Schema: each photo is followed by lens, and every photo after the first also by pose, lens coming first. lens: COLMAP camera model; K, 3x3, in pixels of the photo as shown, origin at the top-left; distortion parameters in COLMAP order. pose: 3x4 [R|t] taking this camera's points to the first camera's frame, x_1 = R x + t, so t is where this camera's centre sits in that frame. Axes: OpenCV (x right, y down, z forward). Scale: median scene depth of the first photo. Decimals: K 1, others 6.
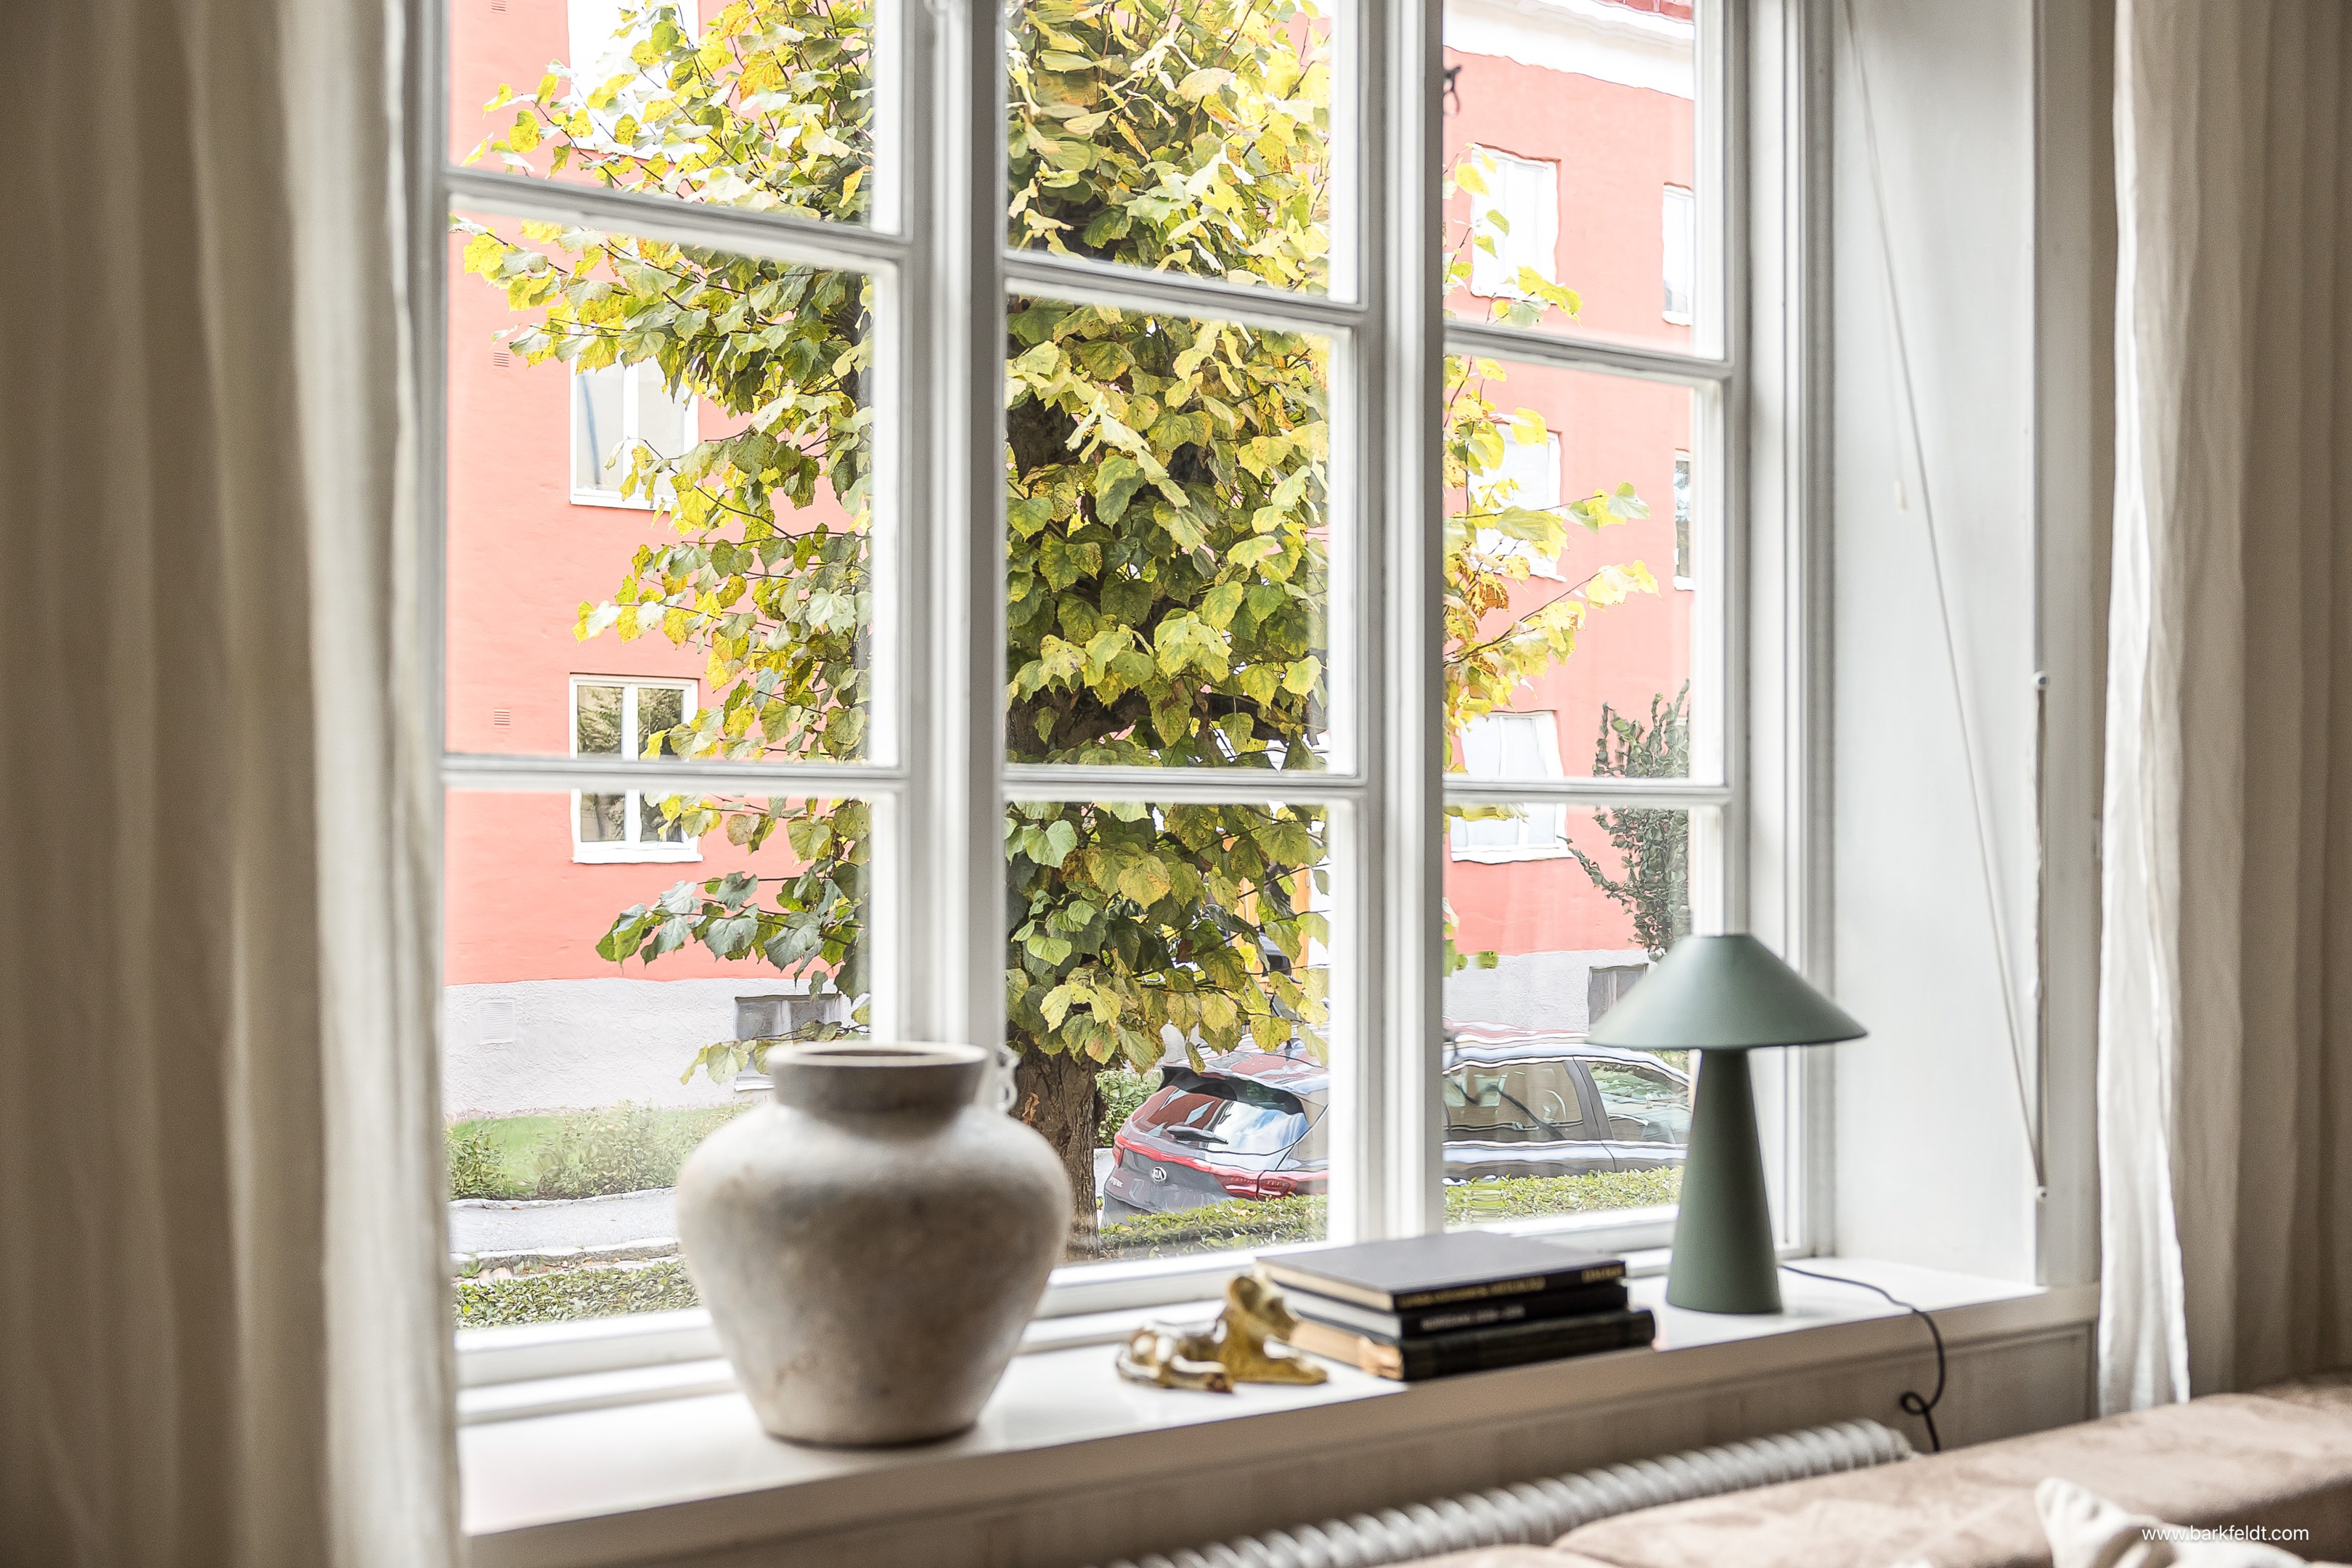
lens RADIAL K [[2438.7, 0, 1176.0], [0, 2438.7, 784.0], [0, 0, 1]] dist [-0.010404, -0.004180]
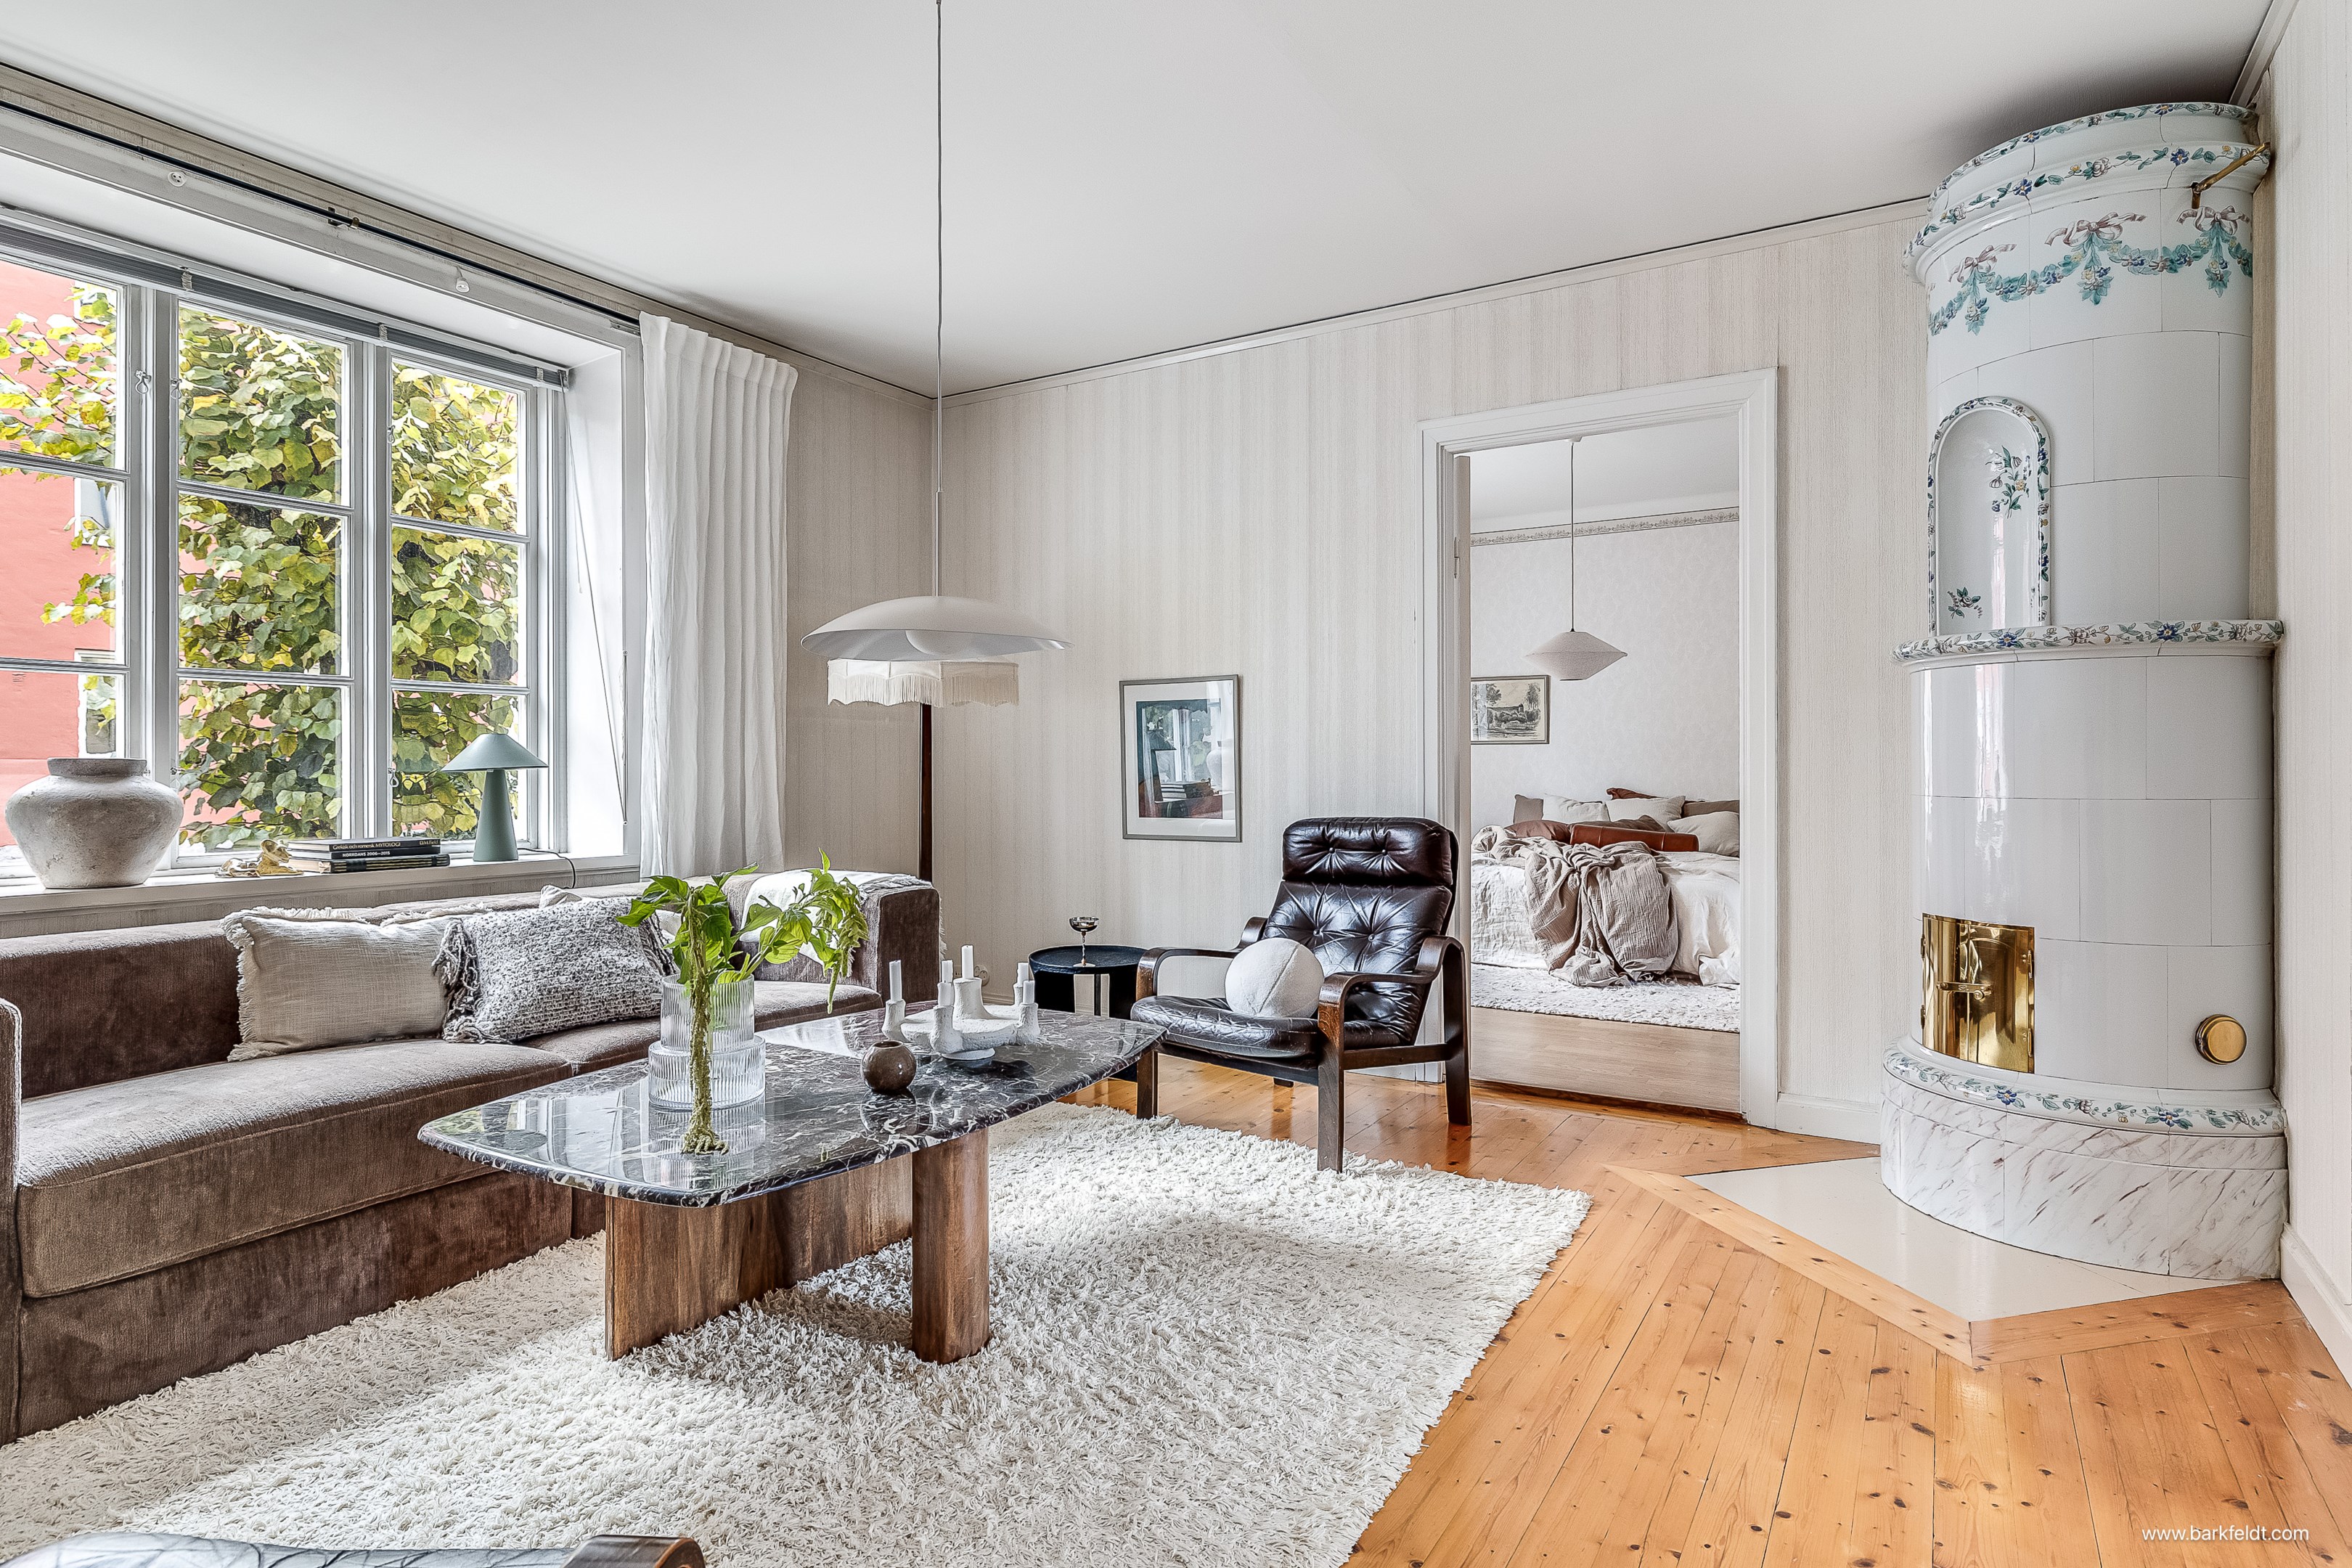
lens RADIAL K [[1236.7, 0, 1176.0], [0, 1236.7, 784.0], [0, 0, 1]] dist [-0.013938, -0.000079]
pose [[0.888914, -0.007698, 0.458010, 0.273418], [-0.010467, 0.999256, 0.037110, 0.059254], [-0.457955, -0.037781, 0.888172, -0.678592]]
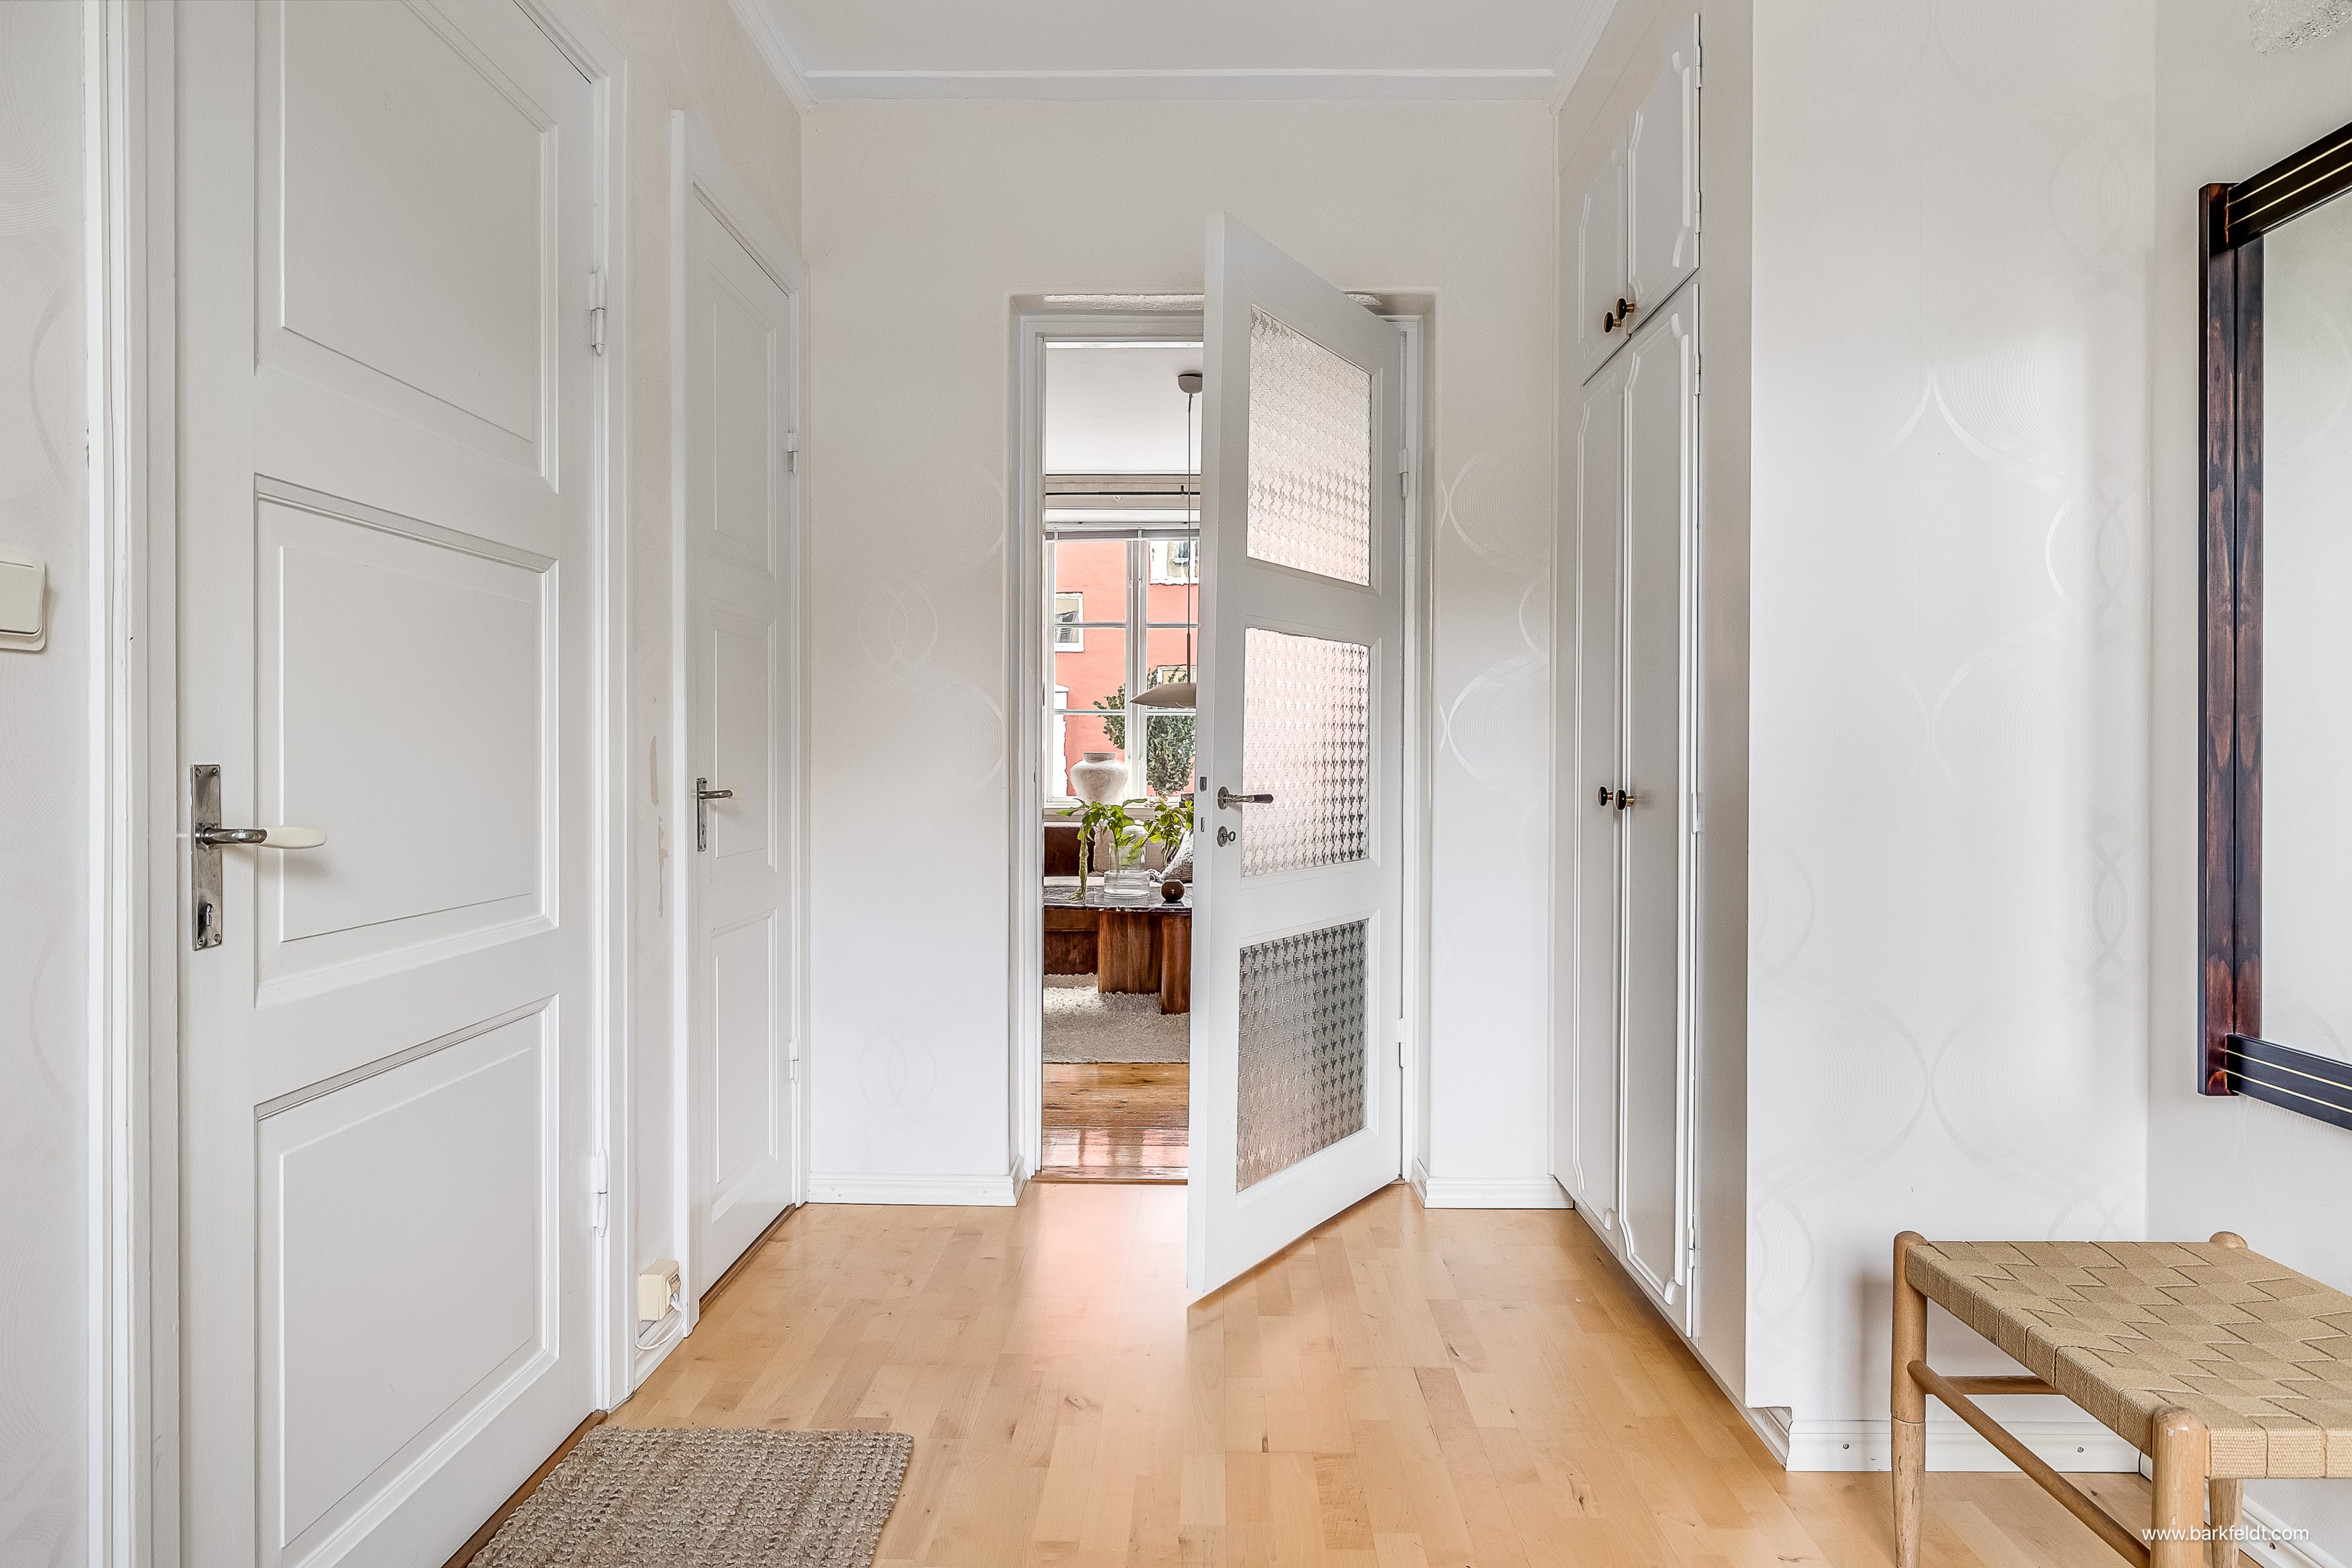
lens RADIAL K [[1384.4, 0, 1176.0], [0, 1384.4, 773.0], [0, 0, 1]] dist [-0.007617, -0.000543]
pose [[0.844785, 0.008841, -0.535033, 1.657349], [0.012090, 0.999293, 0.035601, 0.028606], [0.534970, -0.036544, 0.844081, -1.659007]]
